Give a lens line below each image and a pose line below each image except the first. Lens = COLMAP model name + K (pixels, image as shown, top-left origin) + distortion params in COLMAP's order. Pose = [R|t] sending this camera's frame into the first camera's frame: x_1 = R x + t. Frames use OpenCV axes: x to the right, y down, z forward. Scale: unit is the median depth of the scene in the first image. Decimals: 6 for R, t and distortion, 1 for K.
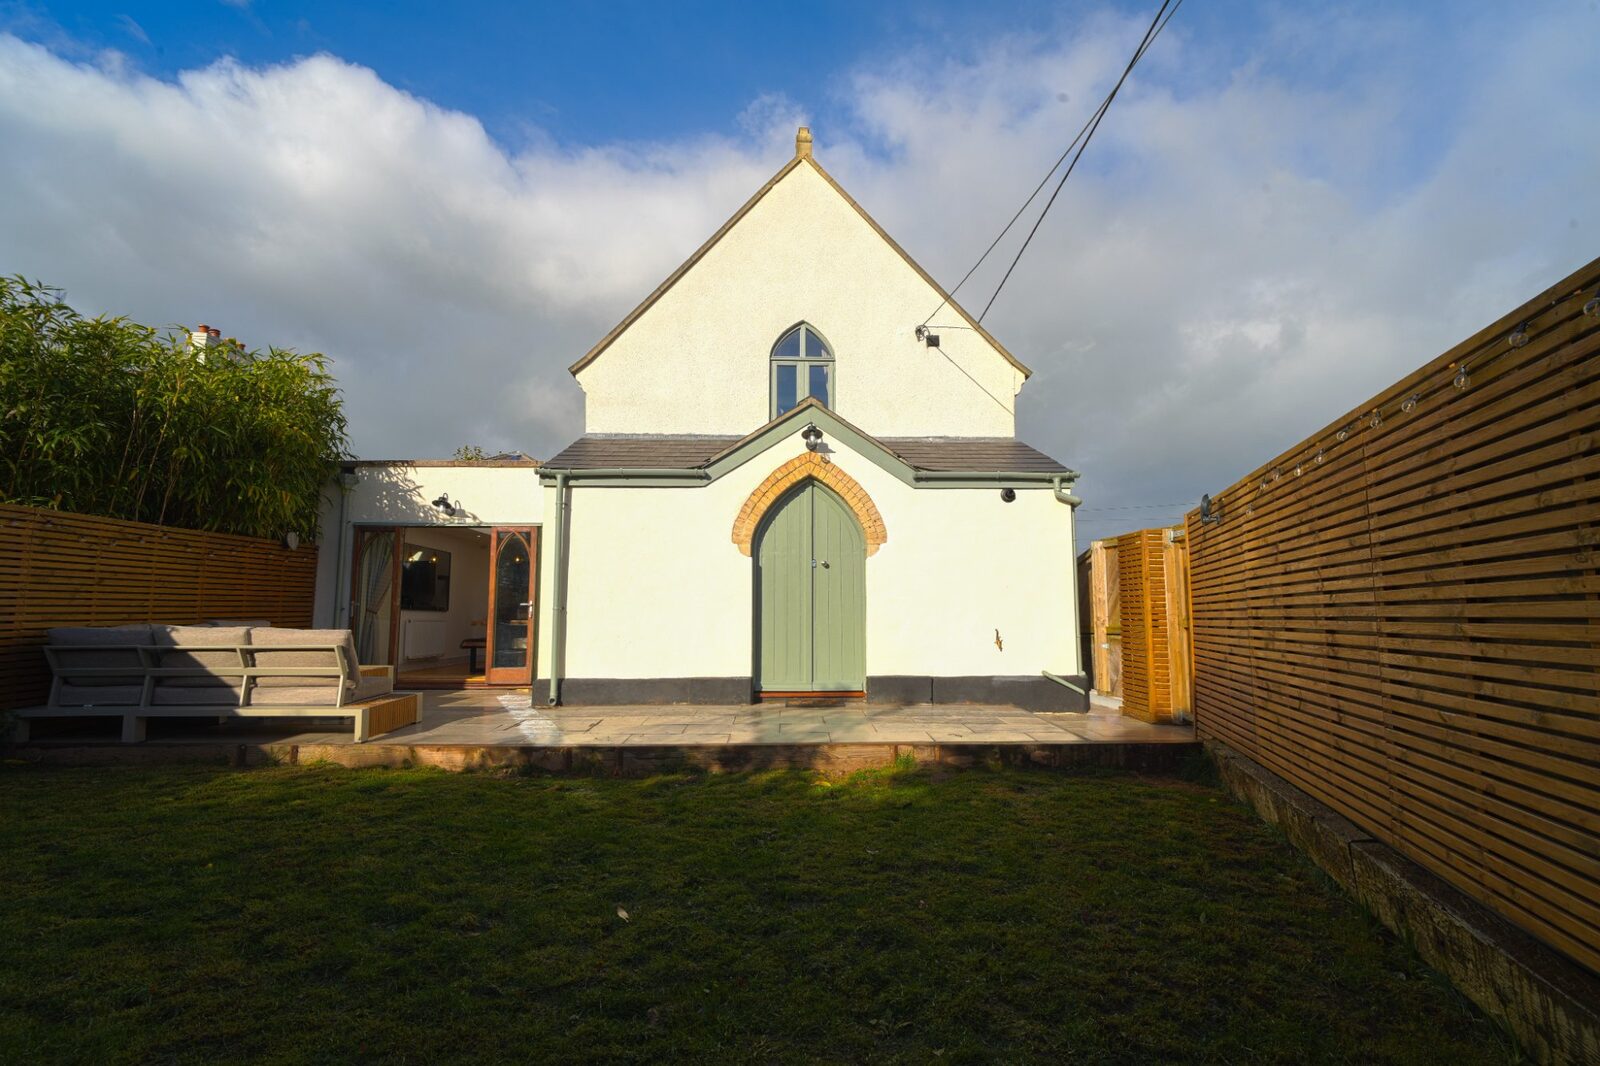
lens RADIAL K [[742.1, 0, 800.0], [0, 742.1, 533.0], [0, 0, 1]] dist [-0.019795, 0.007806]
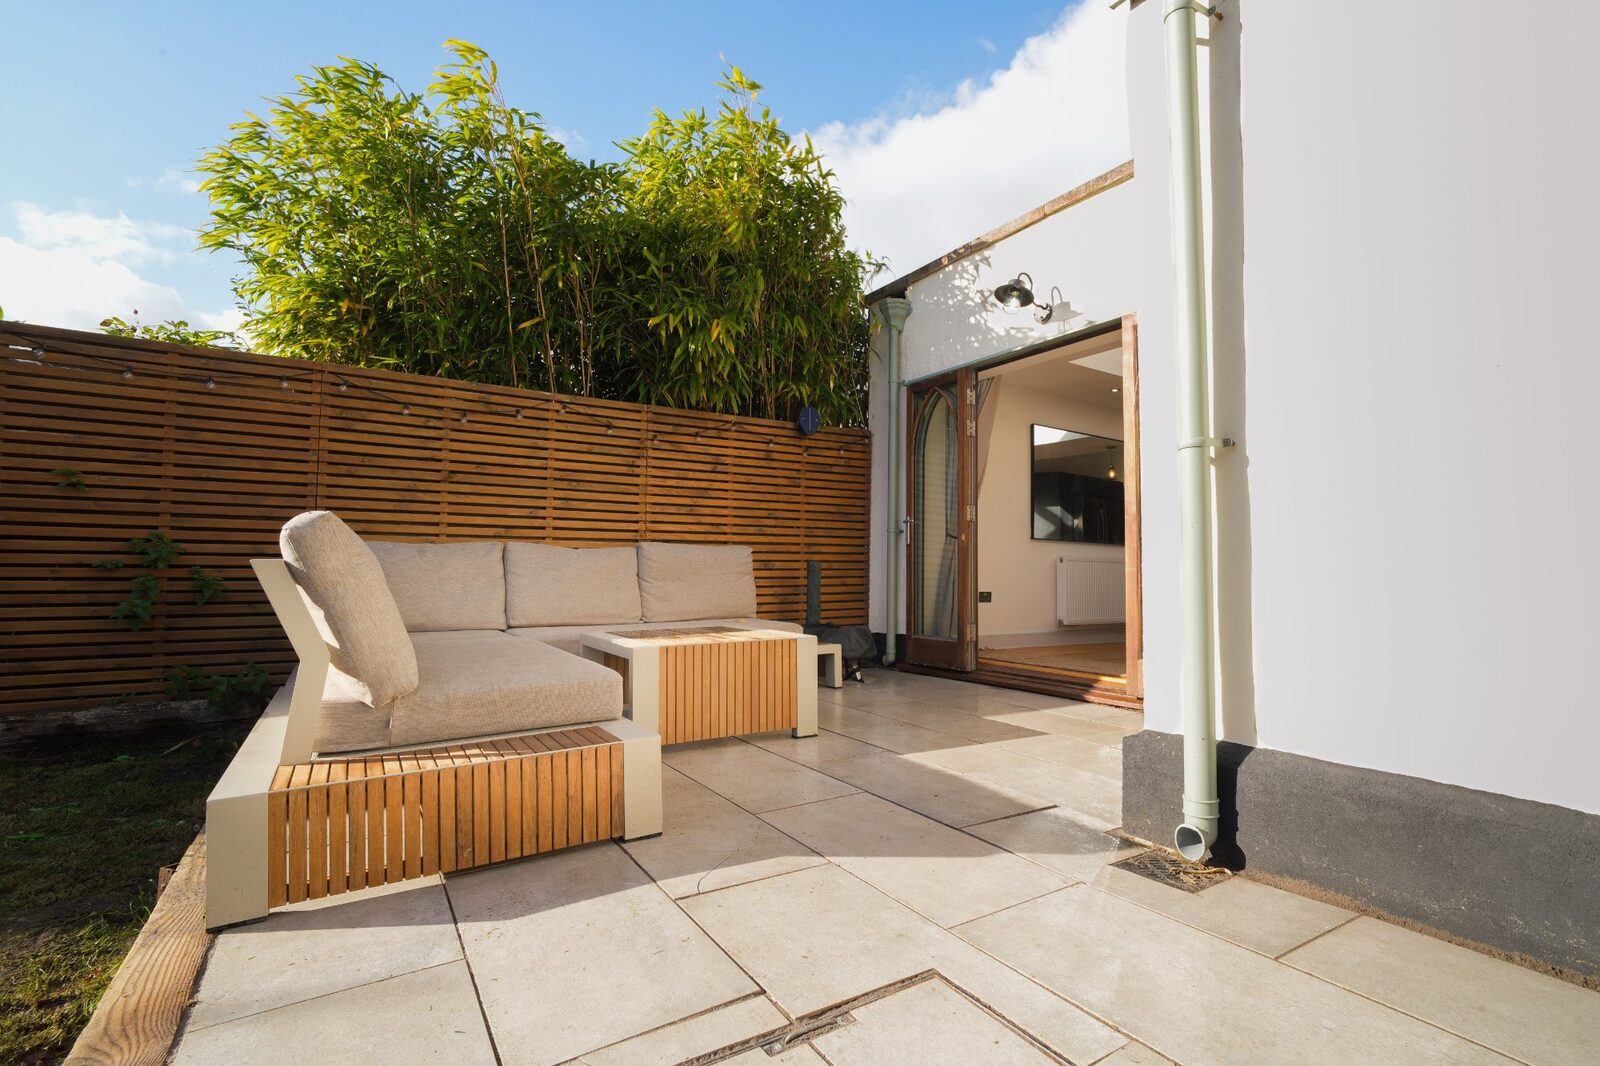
lens RADIAL K [[742.1, 0, 800.0], [0, 742.1, 533.0], [0, 0, 1]] dist [-0.019795, 0.007806]
pose [[0.496749, -0.046623, -0.866641, -0.190509], [0.084097, 0.996443, -0.005402, 0.122058], [0.863810, -0.070199, 0.498903, 0.780692]]
